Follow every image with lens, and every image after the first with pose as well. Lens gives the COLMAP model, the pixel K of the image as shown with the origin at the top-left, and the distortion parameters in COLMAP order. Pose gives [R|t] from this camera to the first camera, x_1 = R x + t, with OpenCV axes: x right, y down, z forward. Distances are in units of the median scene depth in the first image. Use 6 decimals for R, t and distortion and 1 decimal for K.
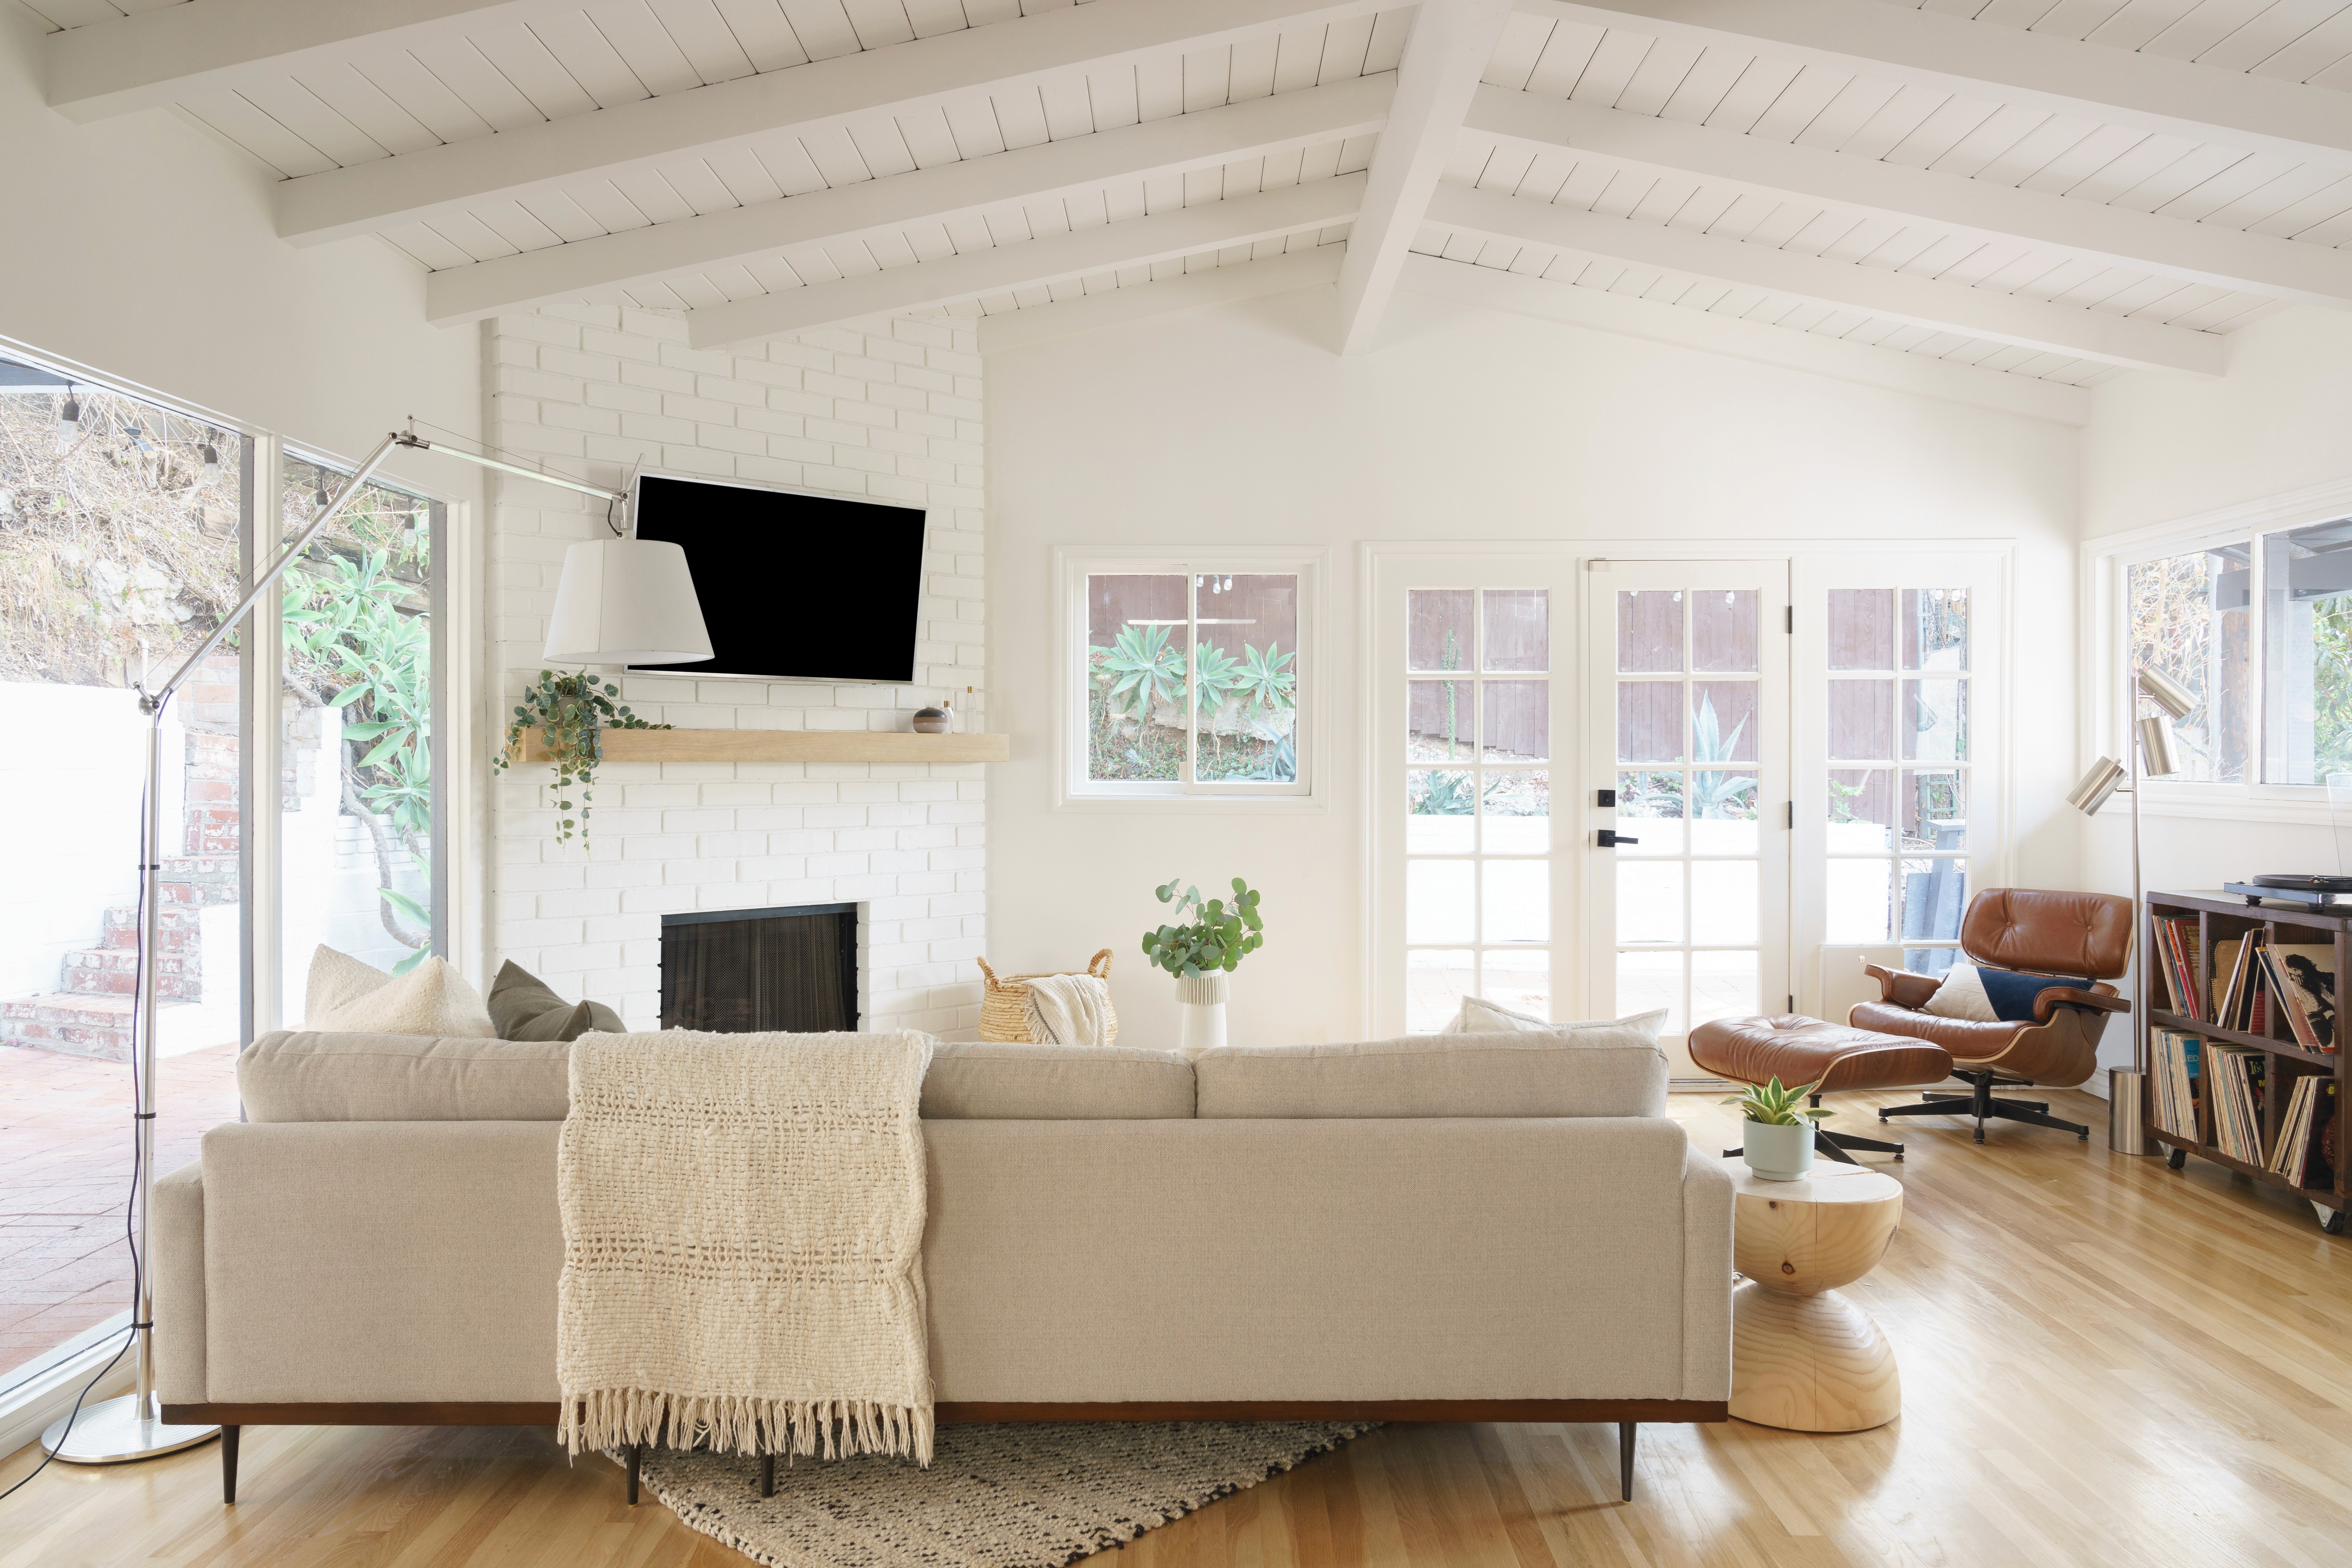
lens RADIAL K [[1705.8, 0, 1176.0], [0, 1705.8, 784.0], [0, 0, 1]] dist [0.003507, 0.002358]
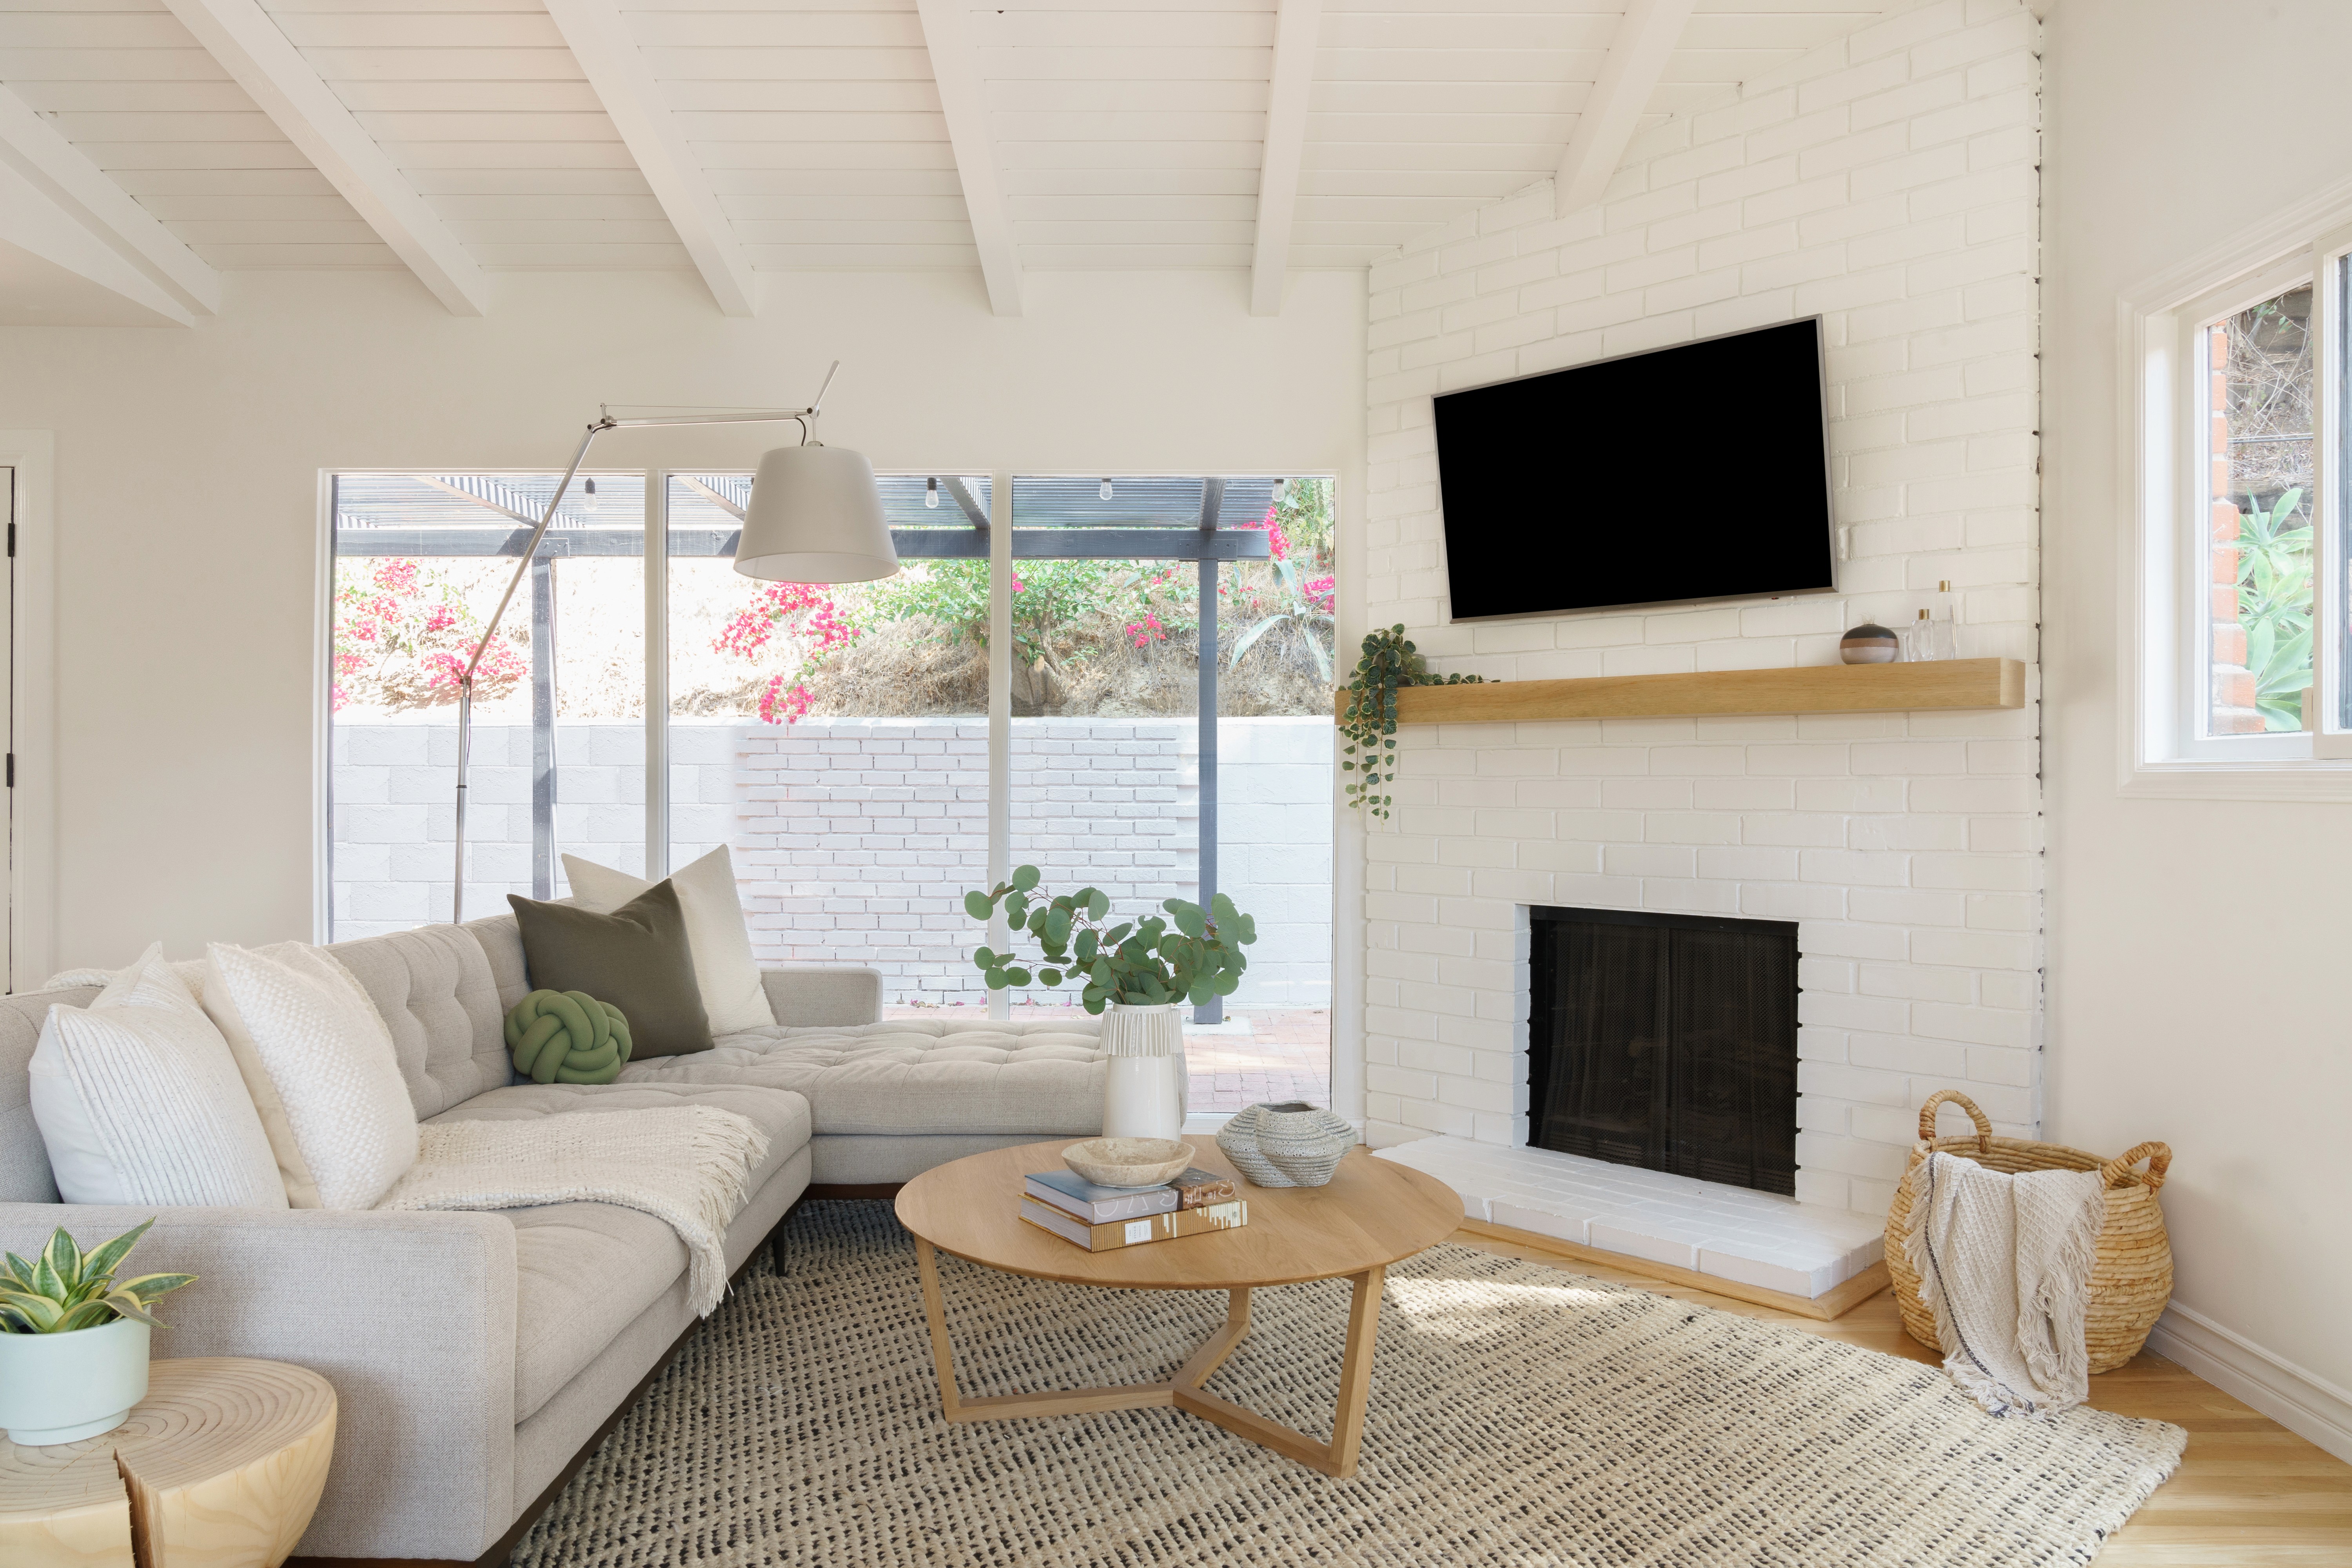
lens RADIAL K [[1579.4, 0, 1158.9], [0, 1579.4, 785.3], [0, 0, 1]] dist [-0.036181, 0.008822]
pose [[0.016088, 0.001432, -0.999870, 0.473389], [-0.015816, 0.999874, 0.001178, 0.020127], [0.999745, 0.015795, 0.016108, 0.806711]]
